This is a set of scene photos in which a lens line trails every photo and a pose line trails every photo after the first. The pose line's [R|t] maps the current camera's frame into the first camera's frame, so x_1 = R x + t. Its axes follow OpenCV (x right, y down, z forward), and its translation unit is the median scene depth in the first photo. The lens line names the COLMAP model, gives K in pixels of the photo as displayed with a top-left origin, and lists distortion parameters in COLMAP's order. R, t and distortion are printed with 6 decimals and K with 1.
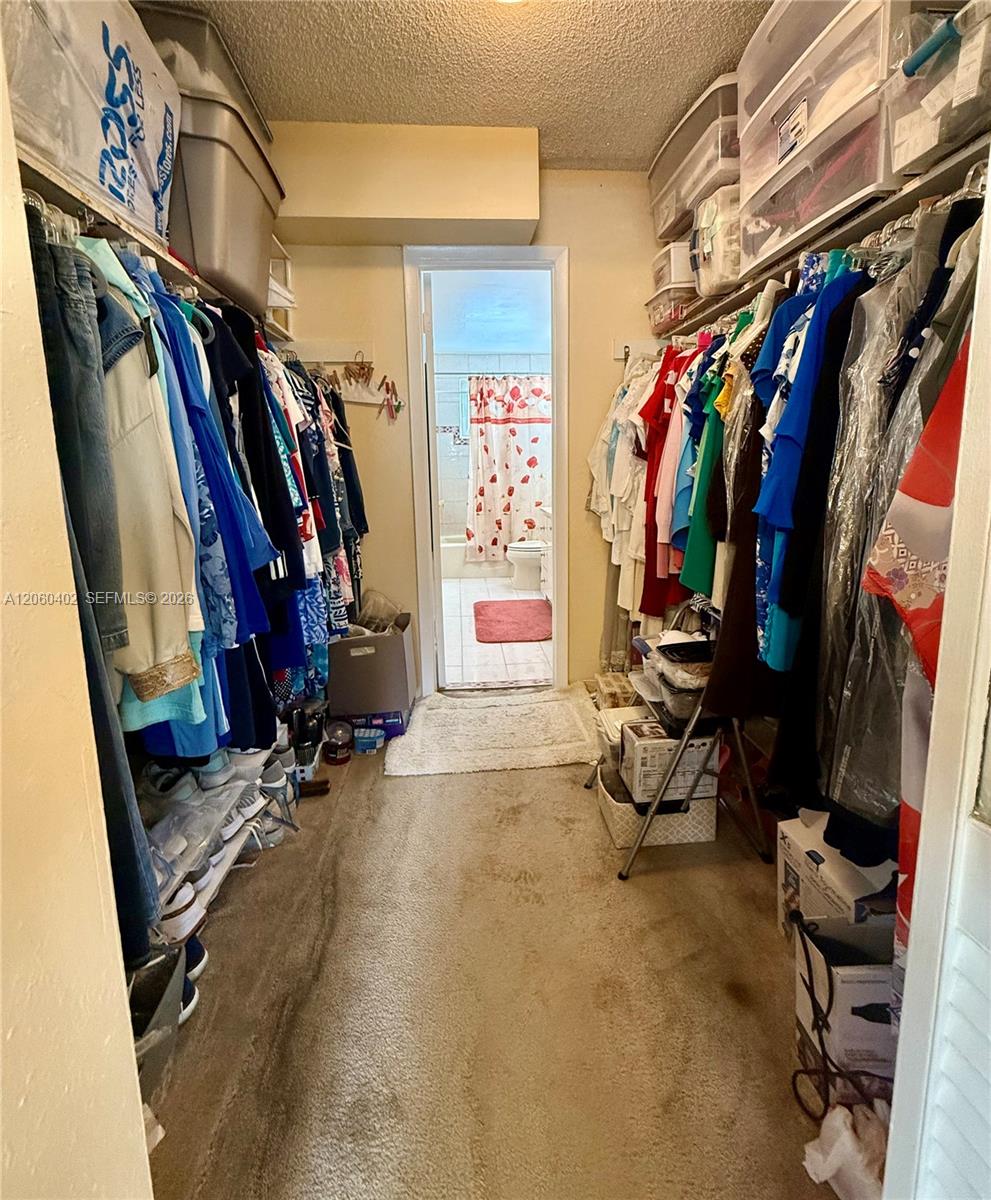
lens RADIAL K [[532.8, 0, 495.9], [0, 532.8, 542.4], [0, 0, 1]] dist [0.001328, 0.000267]
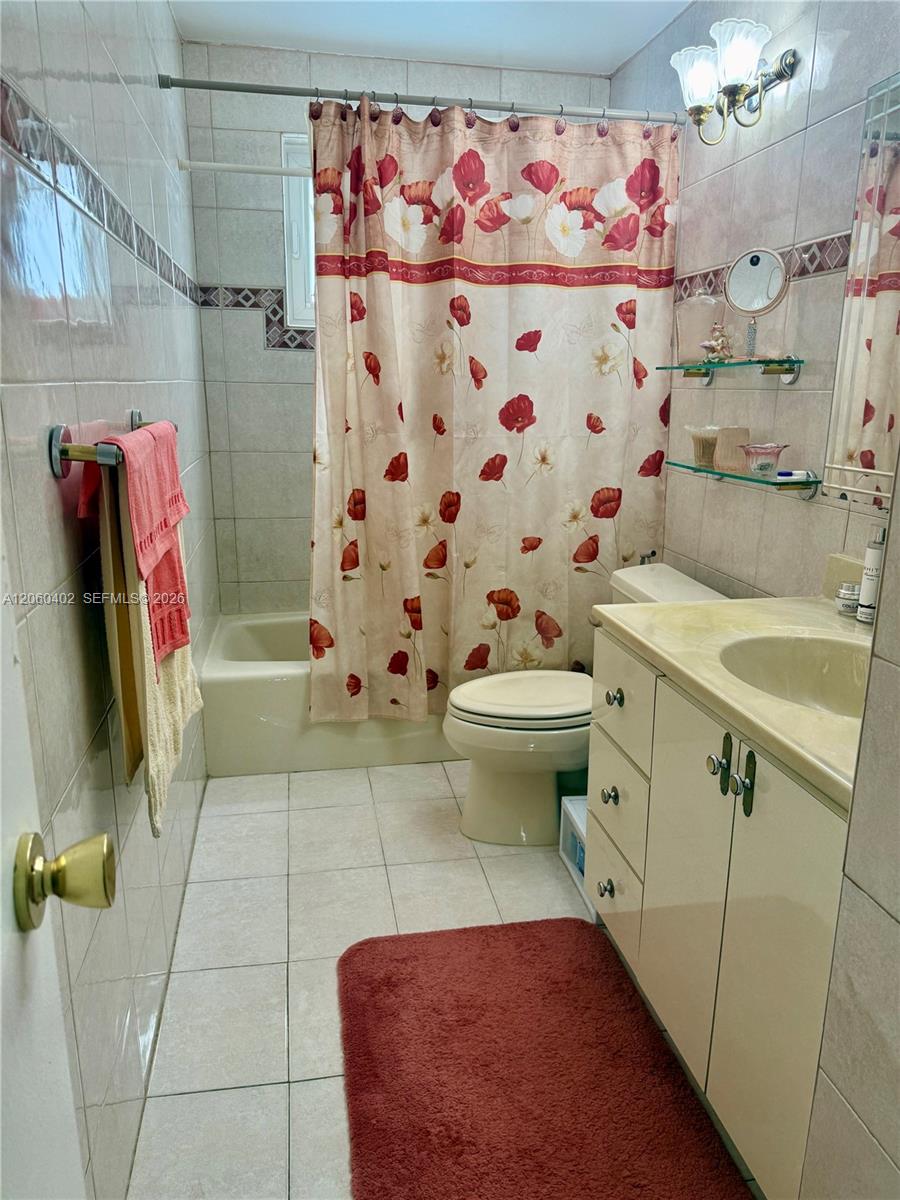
lens RADIAL K [[840.5, 0, 451.8], [0, 840.5, 607.5], [0, 0, 1]] dist [0.141419, -0.243120]
pose [[0.993420, -0.001370, 0.114522, -0.074745], [-0.010956, 0.994207, 0.106926, -0.233012], [-0.114005, -0.107477, 0.987650, 1.288279]]
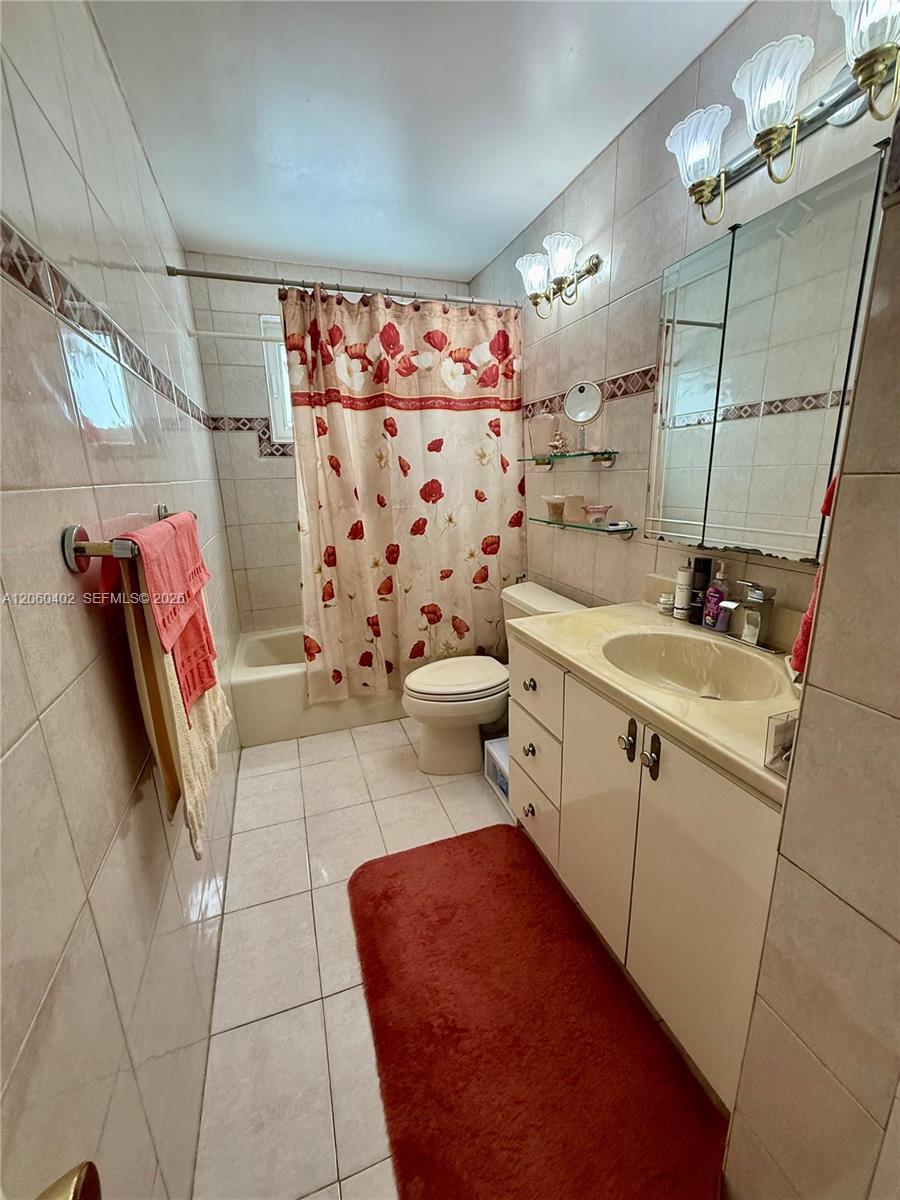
lens RADIAL K [[477.5, 0, 450.0], [0, 477.5, 600.0], [0, 0, 1]] dist [0.001471, -0.000108]
pose [[0.963354, -0.076979, 0.256950, -0.095319], [0.049752, 0.992592, 0.110841, -0.259187], [-0.263579, -0.093995, 0.960047, 1.468697]]
